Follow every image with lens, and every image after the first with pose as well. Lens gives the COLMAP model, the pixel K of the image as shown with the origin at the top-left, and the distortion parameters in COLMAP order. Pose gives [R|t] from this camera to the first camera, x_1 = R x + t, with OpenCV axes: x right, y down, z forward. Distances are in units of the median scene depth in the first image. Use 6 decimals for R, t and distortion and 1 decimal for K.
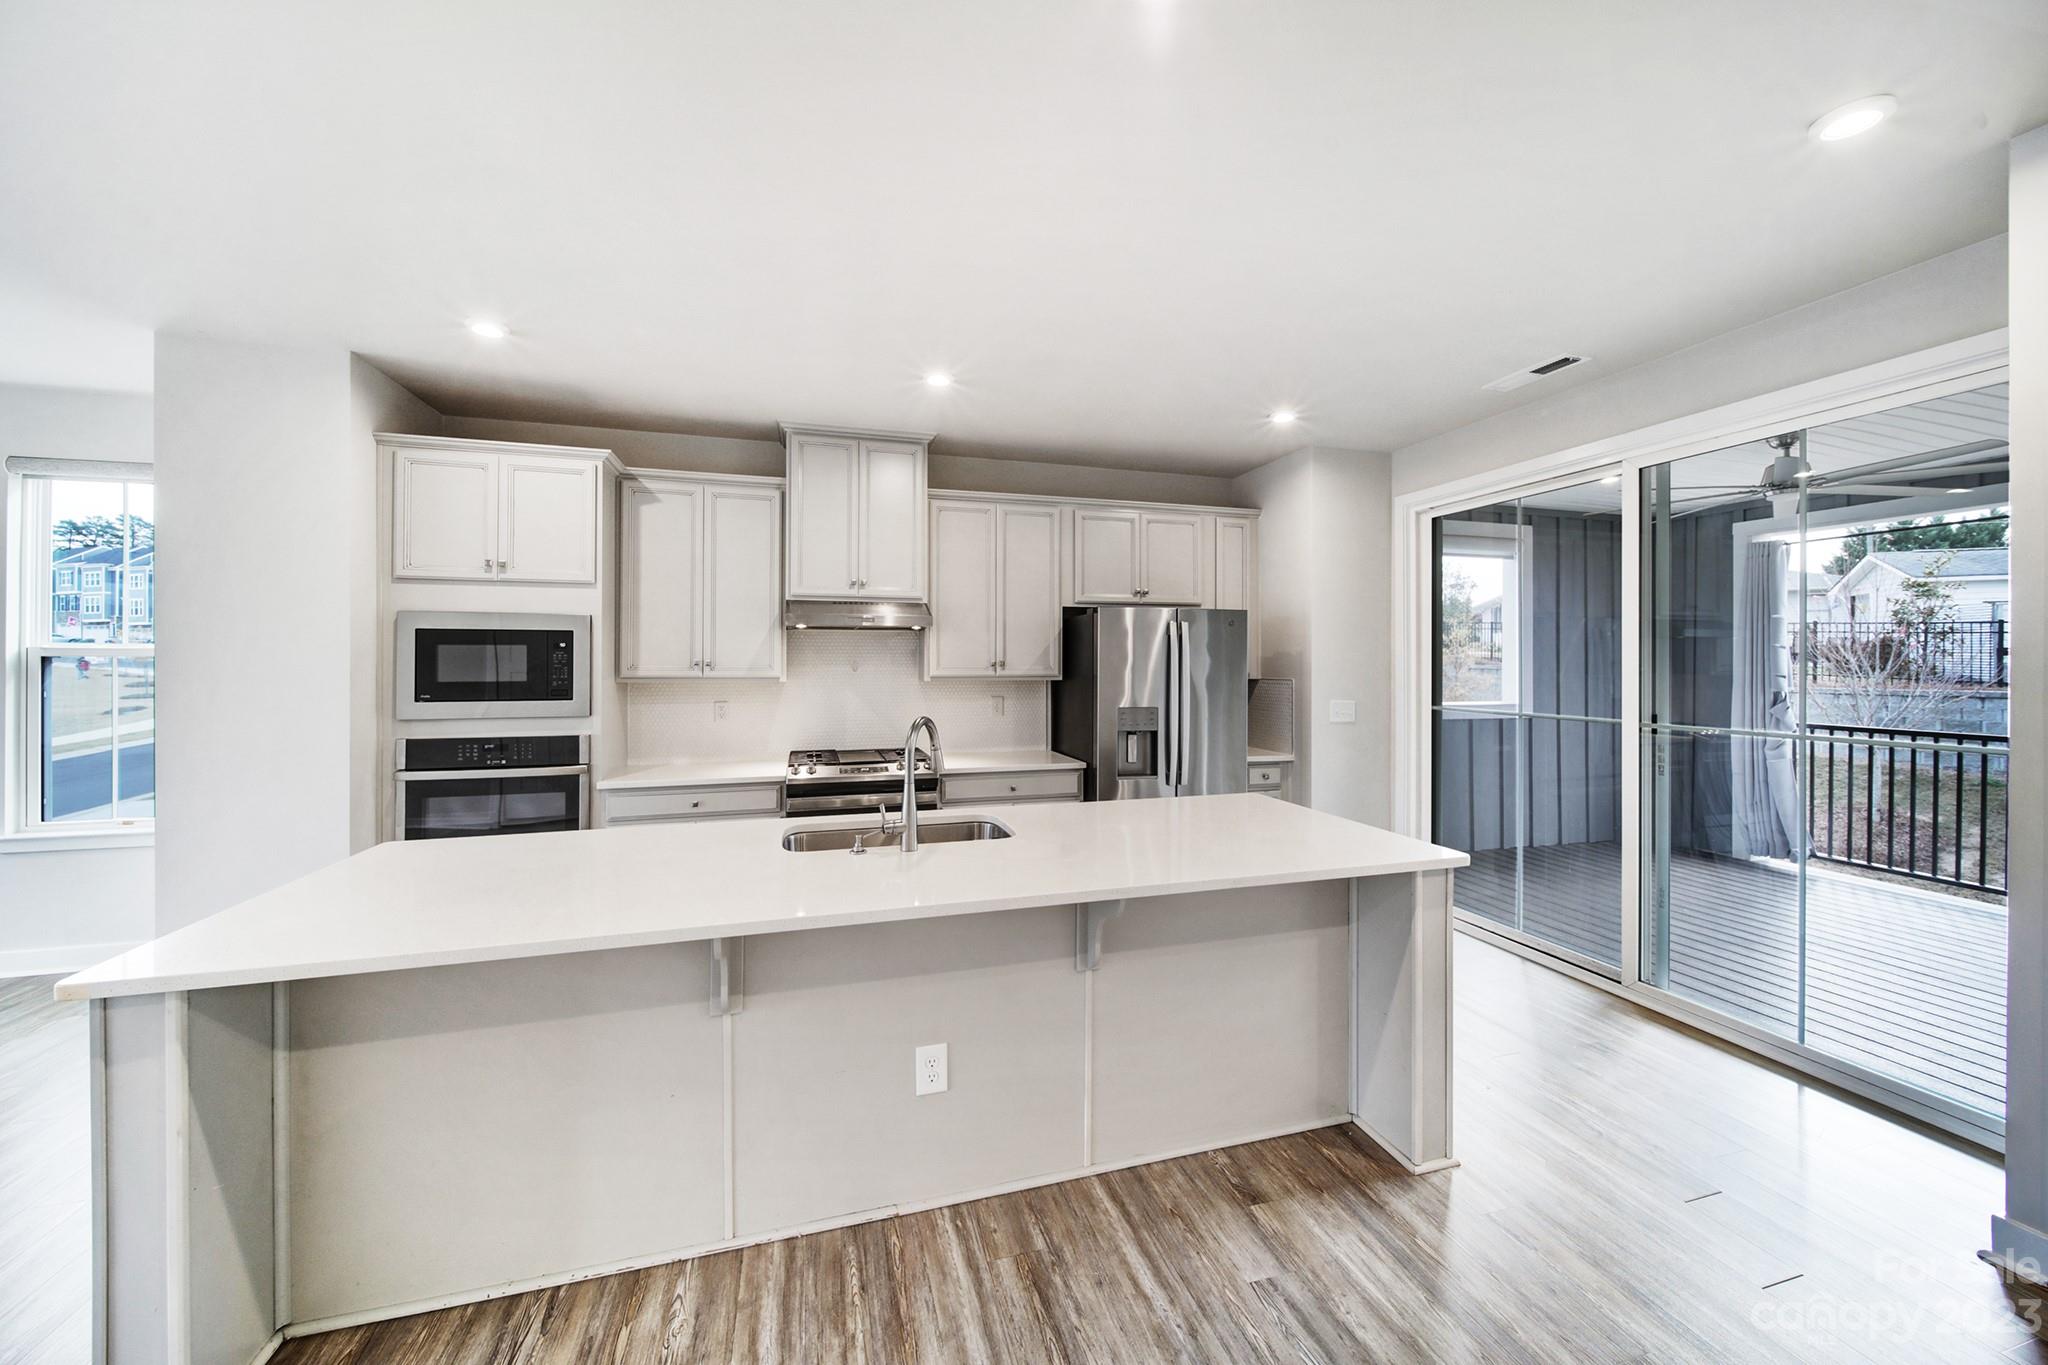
lens RADIAL K [[728.3, 0, 1013.3], [0, 728.3, 665.1], [0, 0, 1]] dist [0.000345, -0.004653]
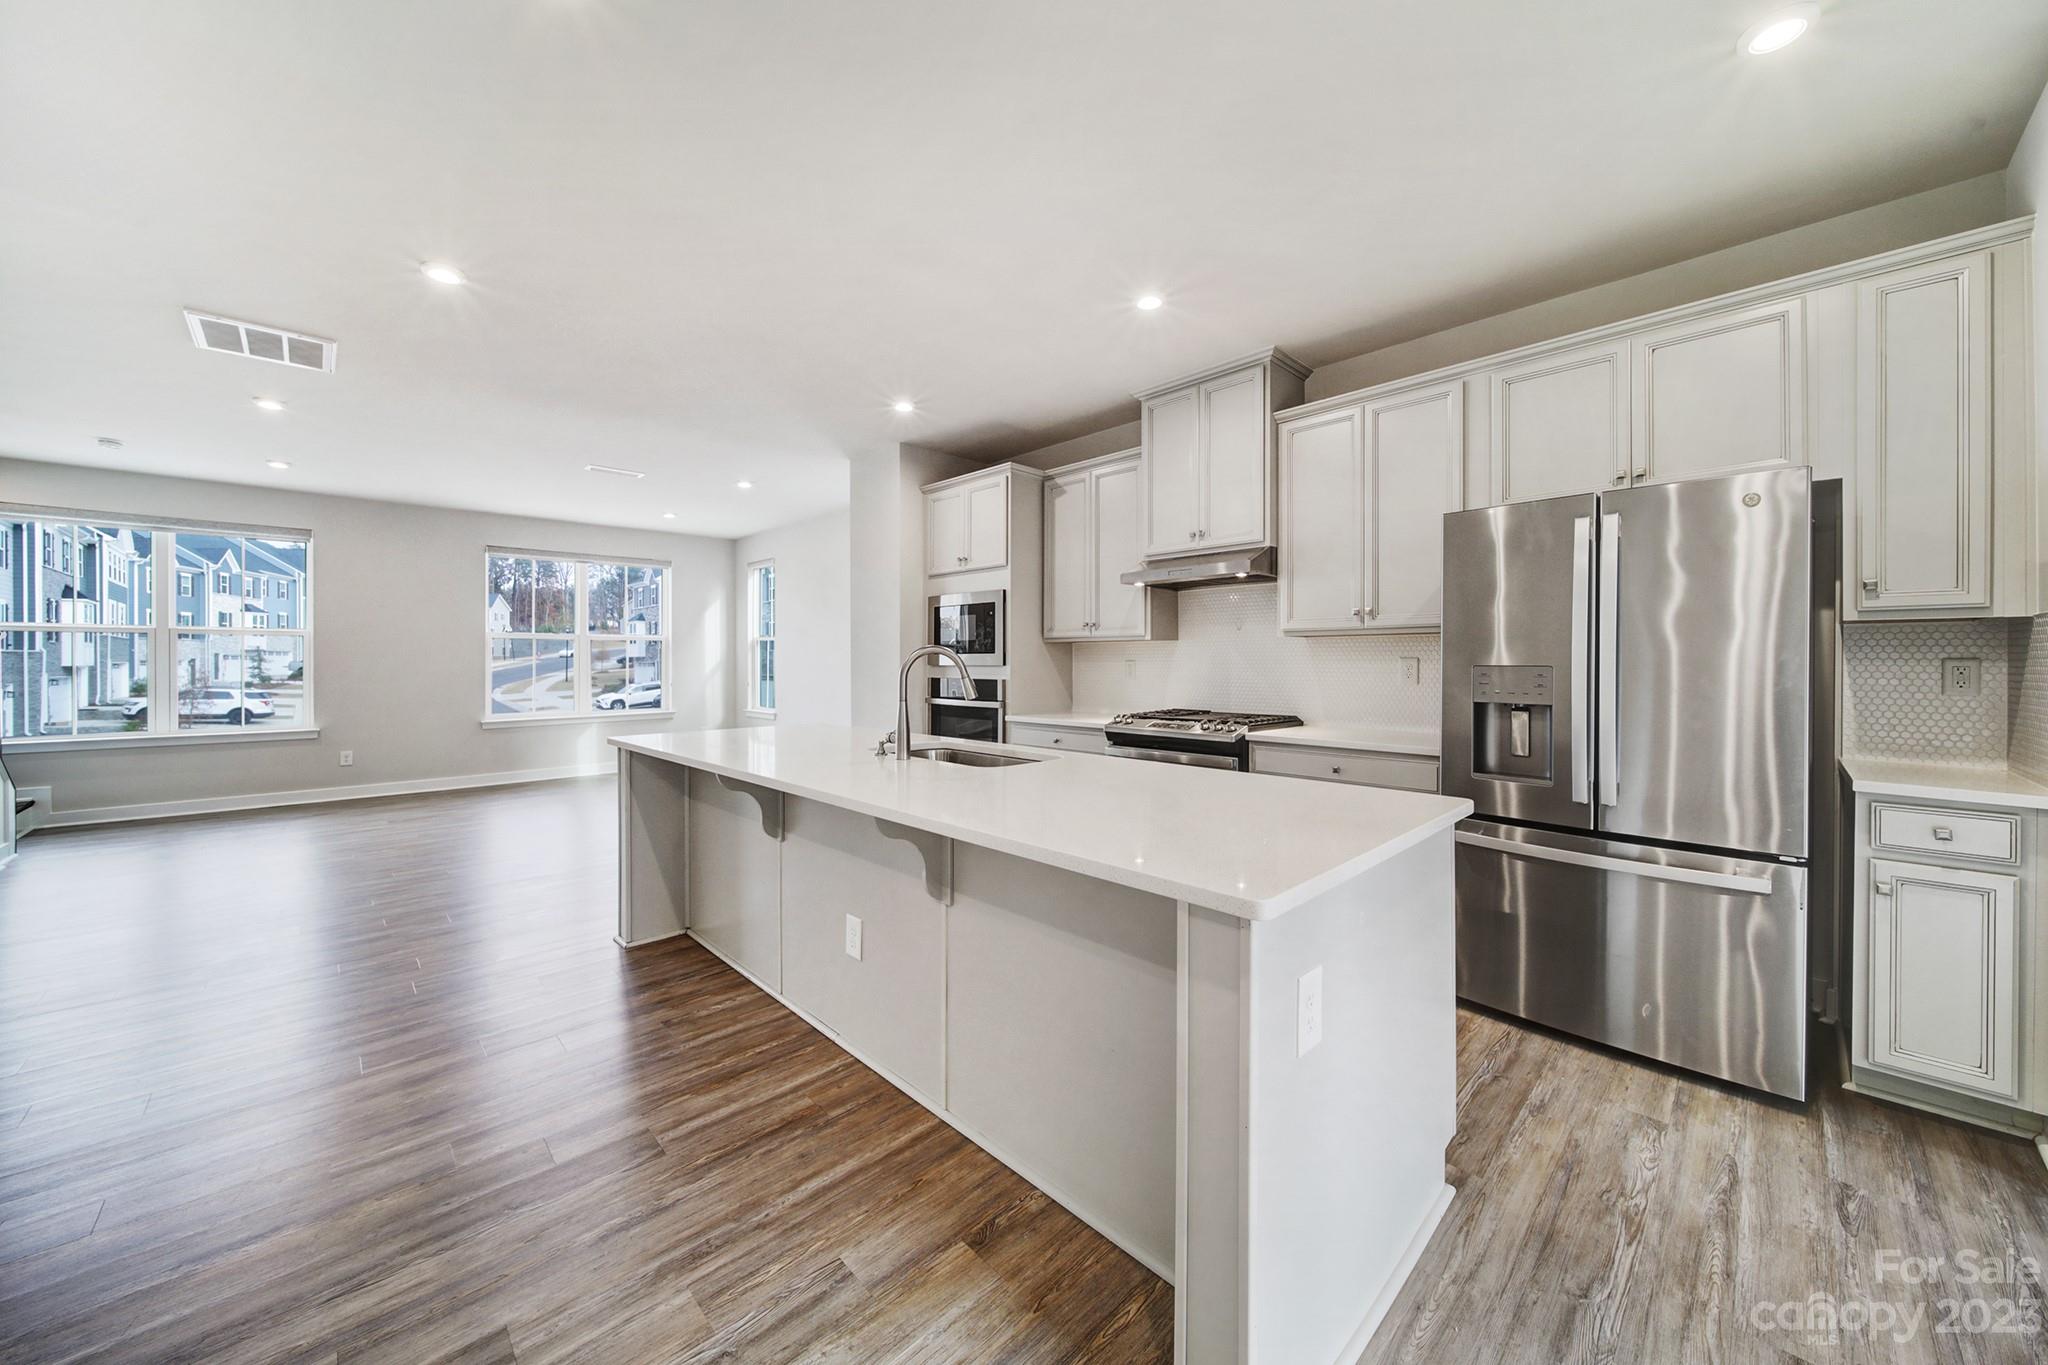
lens RADIAL K [[728.3, 0, 1013.3], [0, 728.3, 665.1], [0, 0, 1]] dist [0.000345, -0.004653]
pose [[0.469794, 0.004844, -0.882763, 1.027774], [-0.000738, 0.999987, 0.005095, 0.107098], [0.882776, -0.001742, 0.469792, 0.661139]]
